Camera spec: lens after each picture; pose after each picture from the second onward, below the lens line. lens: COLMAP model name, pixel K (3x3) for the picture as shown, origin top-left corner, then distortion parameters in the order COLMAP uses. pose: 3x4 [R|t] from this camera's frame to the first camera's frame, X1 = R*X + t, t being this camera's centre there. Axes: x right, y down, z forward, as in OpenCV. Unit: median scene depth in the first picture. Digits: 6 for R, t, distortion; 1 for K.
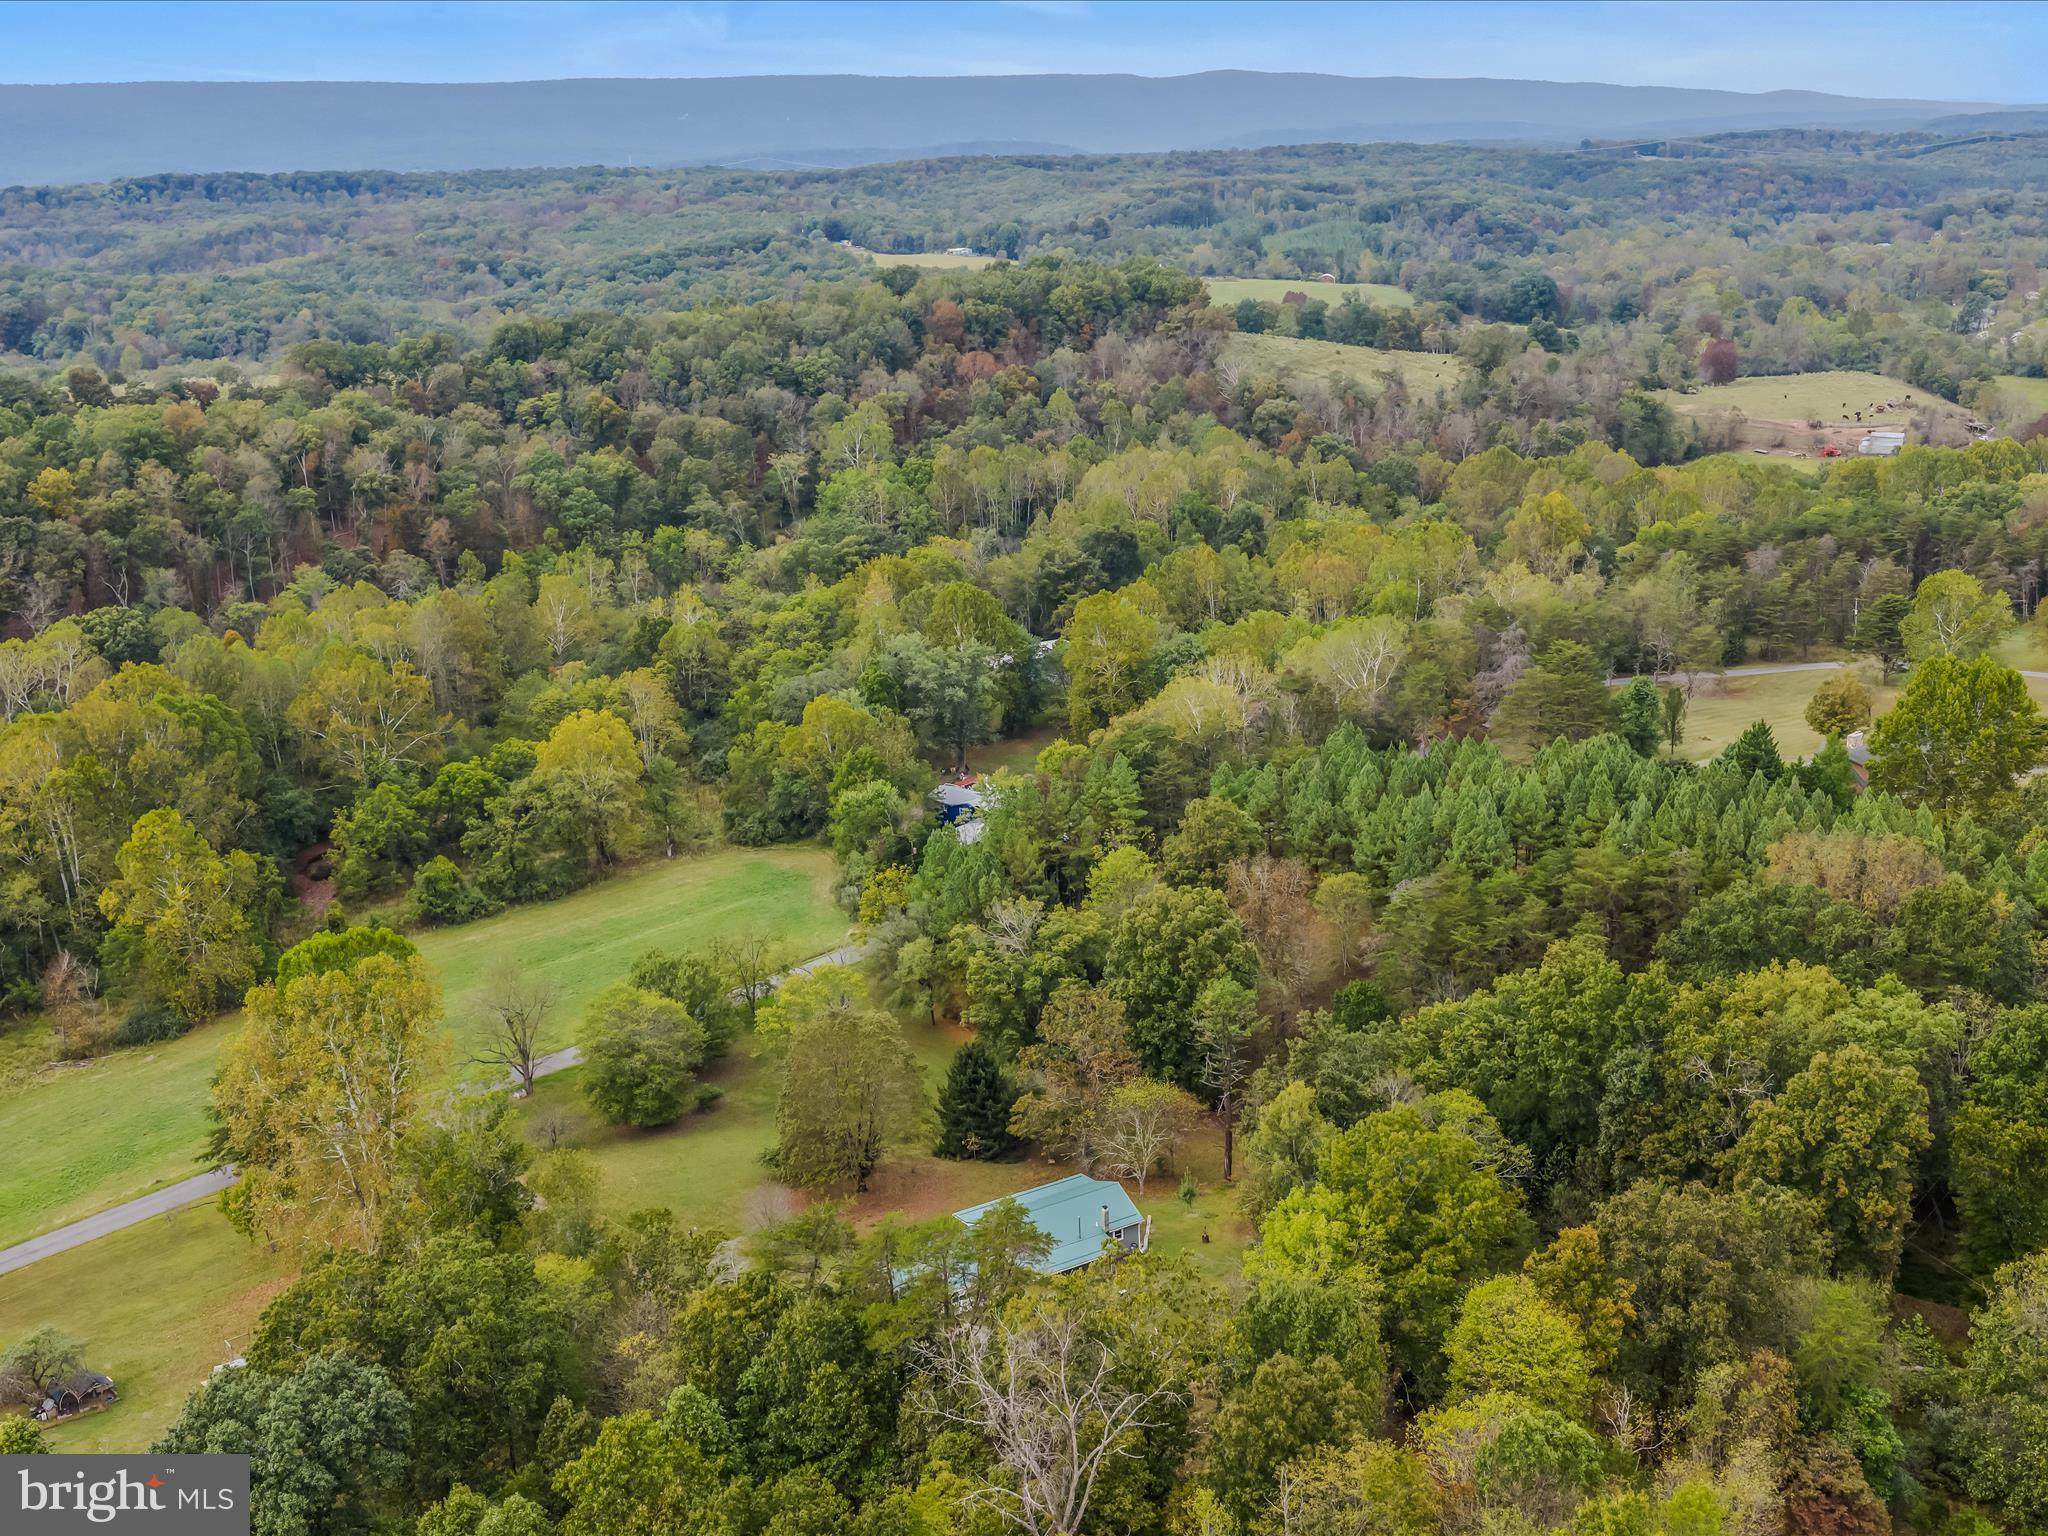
lens RADIAL K [[1991.9, 0, 1024.0], [0, 1991.9, 768.0], [0, 0, 1]] dist [-0.008757, -0.022907]
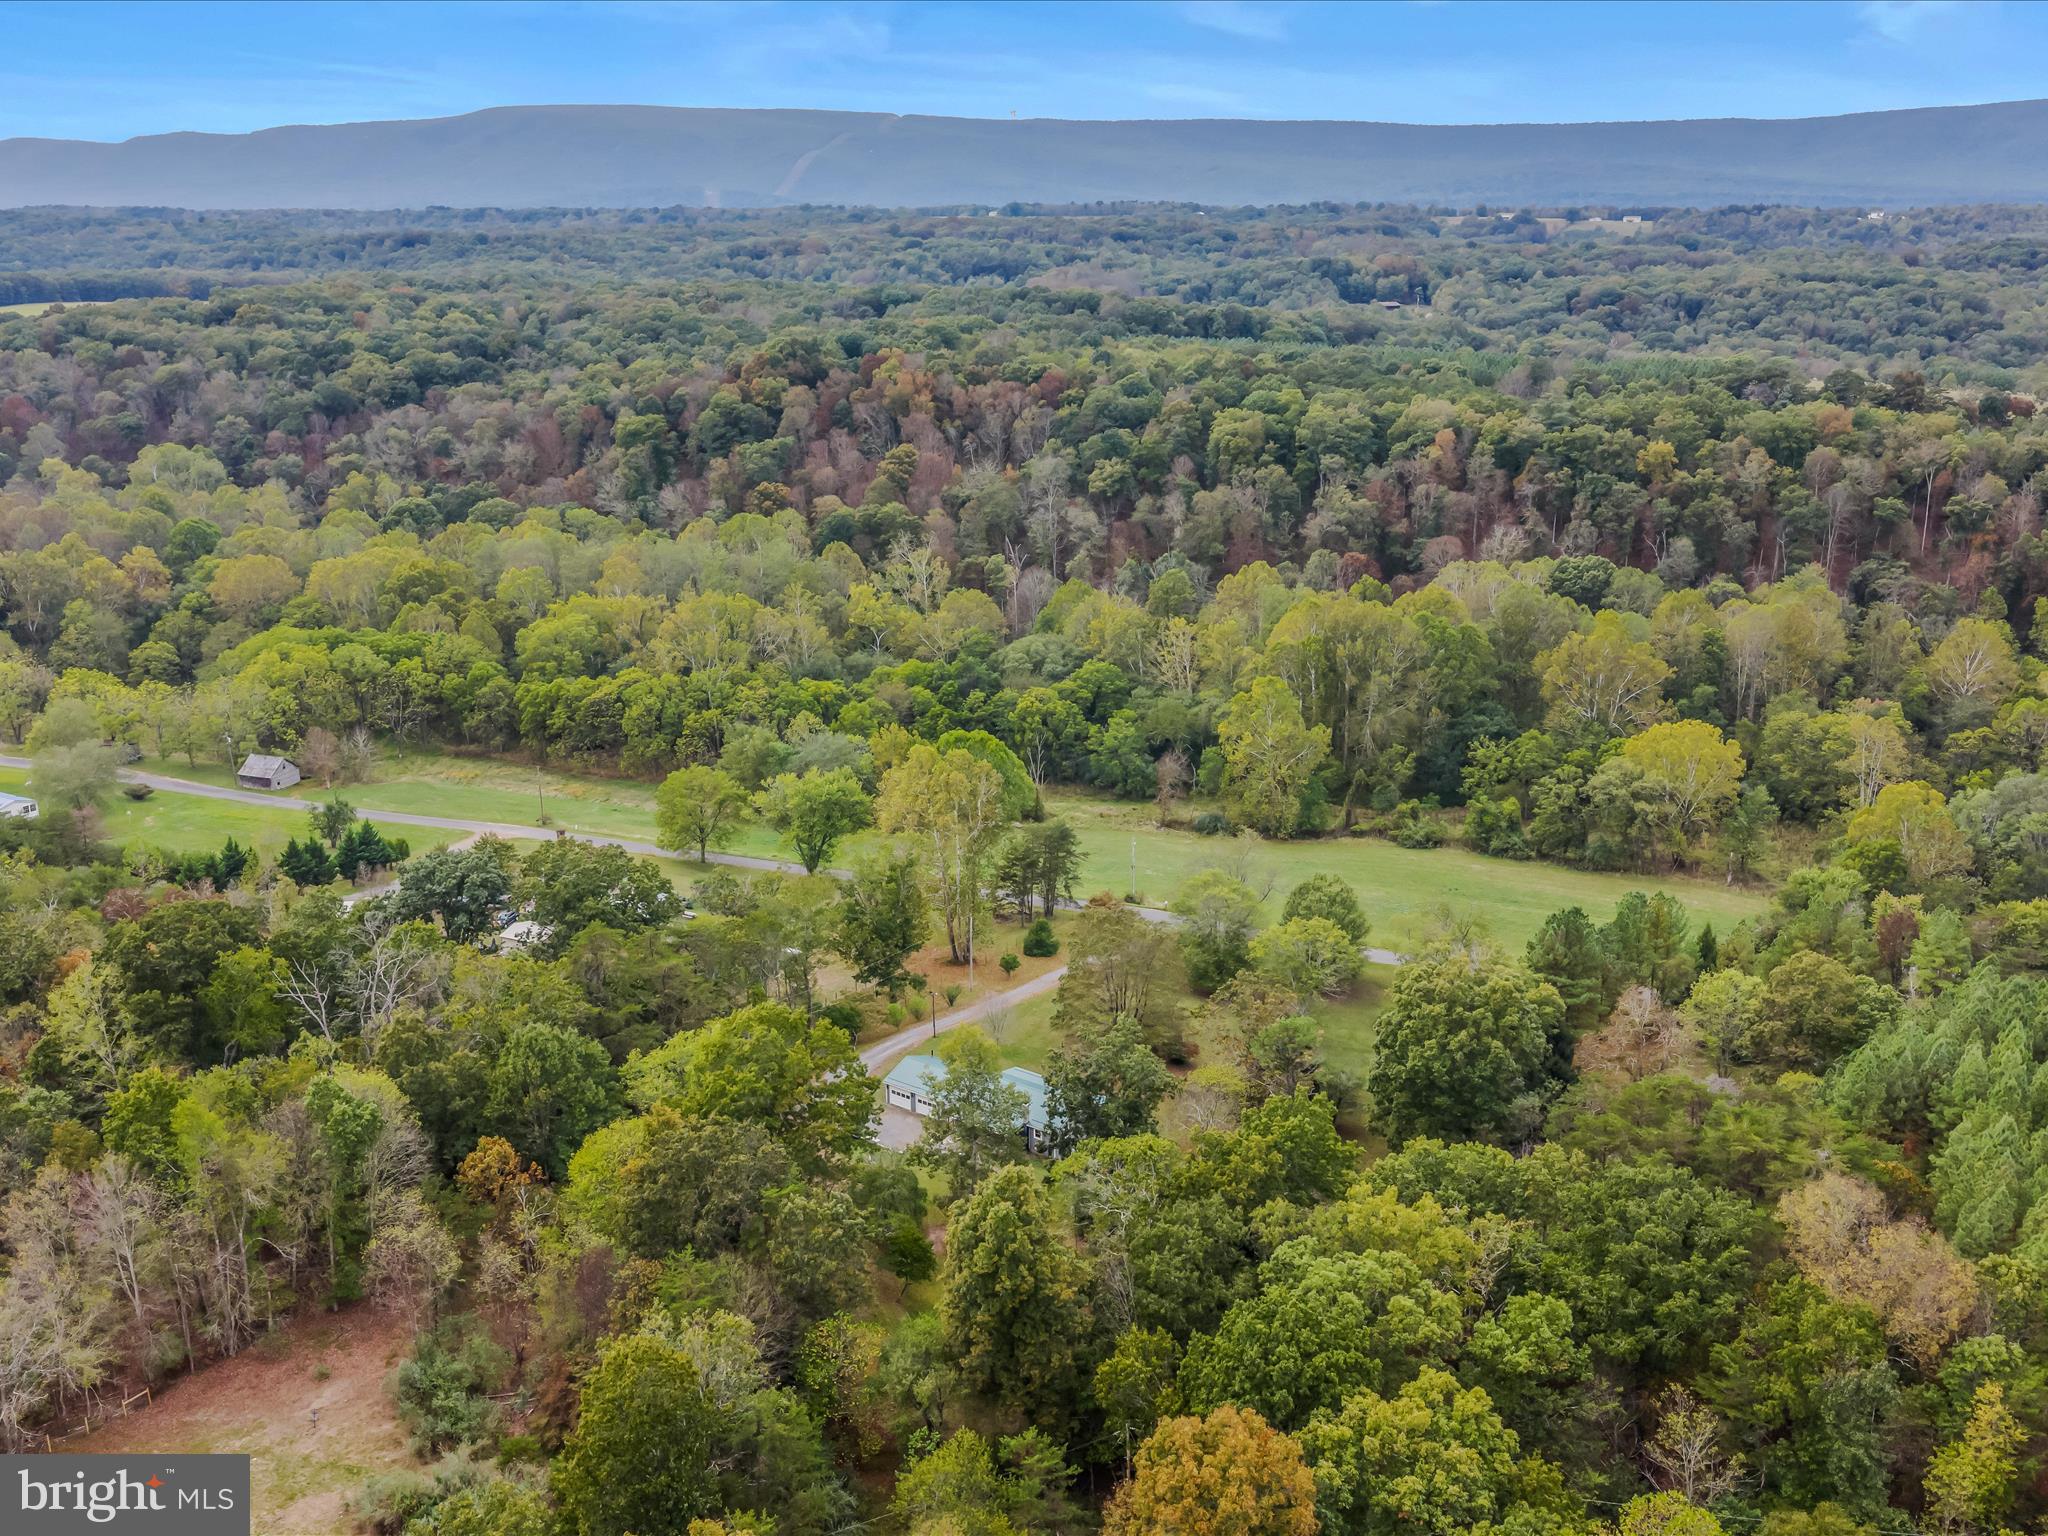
lens RADIAL K [[1859.9, 0, 1024.0], [0, 1859.9, 768.0], [0, 0, 1]] dist [-0.007210, -0.024373]
pose [[0.379460, 0.290759, -0.878333, 0.277298], [-0.274584, 0.941955, 0.193194, -0.052570], [0.883524, 0.167867, 0.437272, 0.140497]]
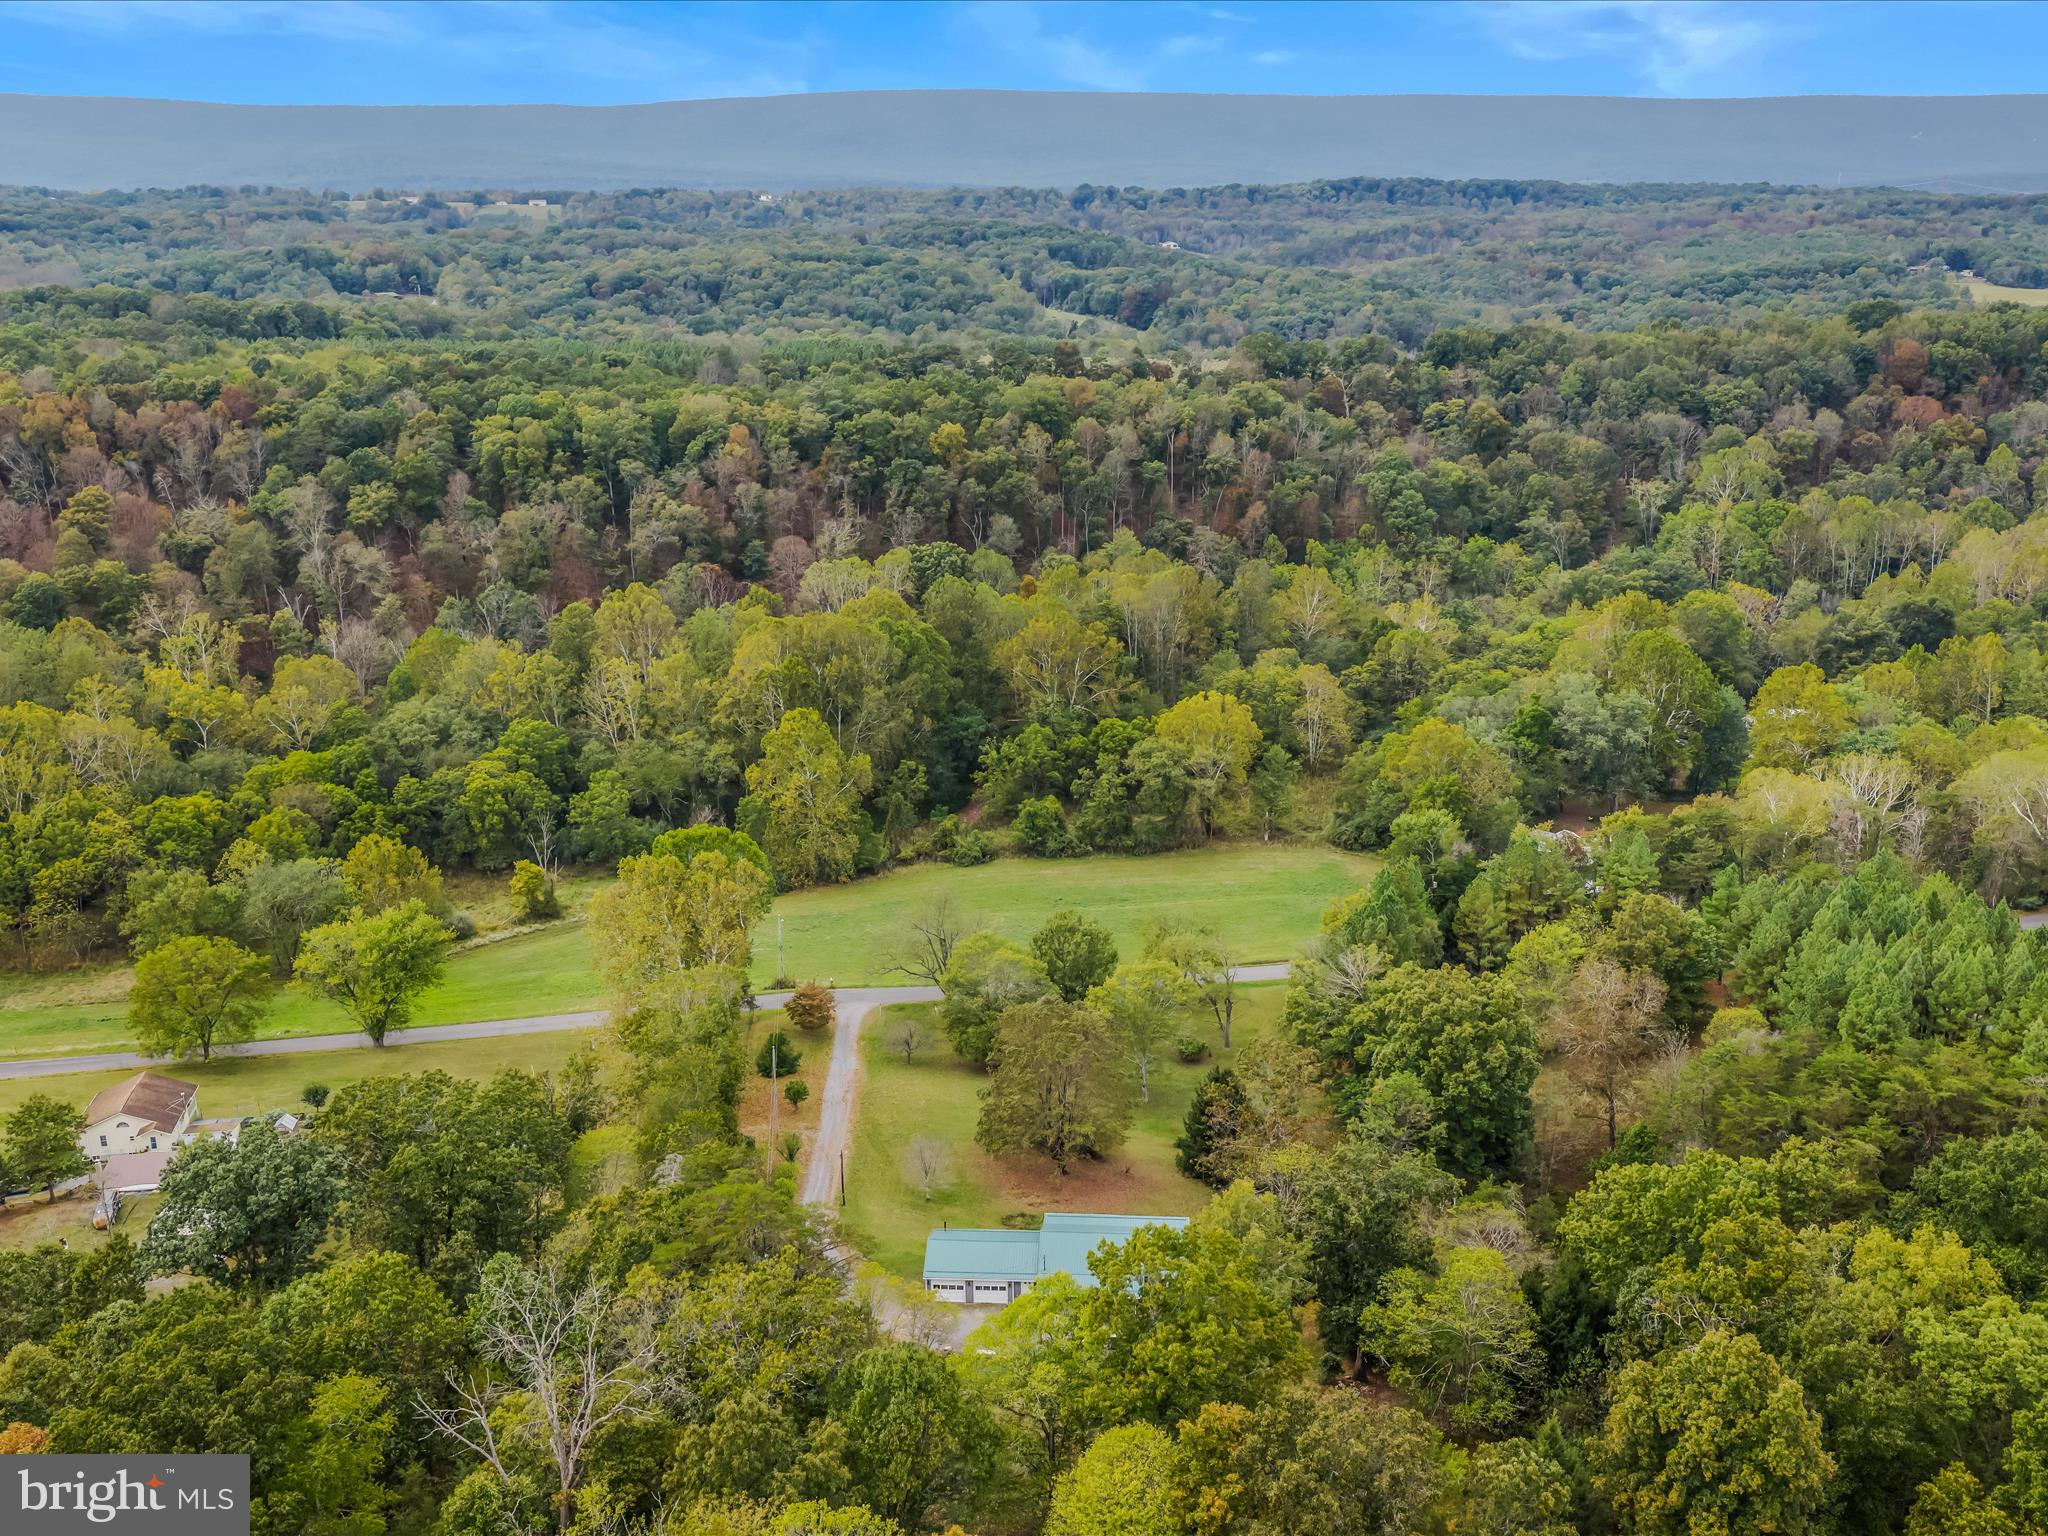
lens RADIAL K [[1859.9, 0, 1024.0], [0, 1859.9, 768.0], [0, 0, 1]] dist [-0.007210, -0.024373]
pose [[0.828759, 0.191927, -0.525663, 0.126248], [-0.184146, 0.980565, 0.067694, -0.020478], [0.528439, 0.040697, 0.847995, 0.048325]]
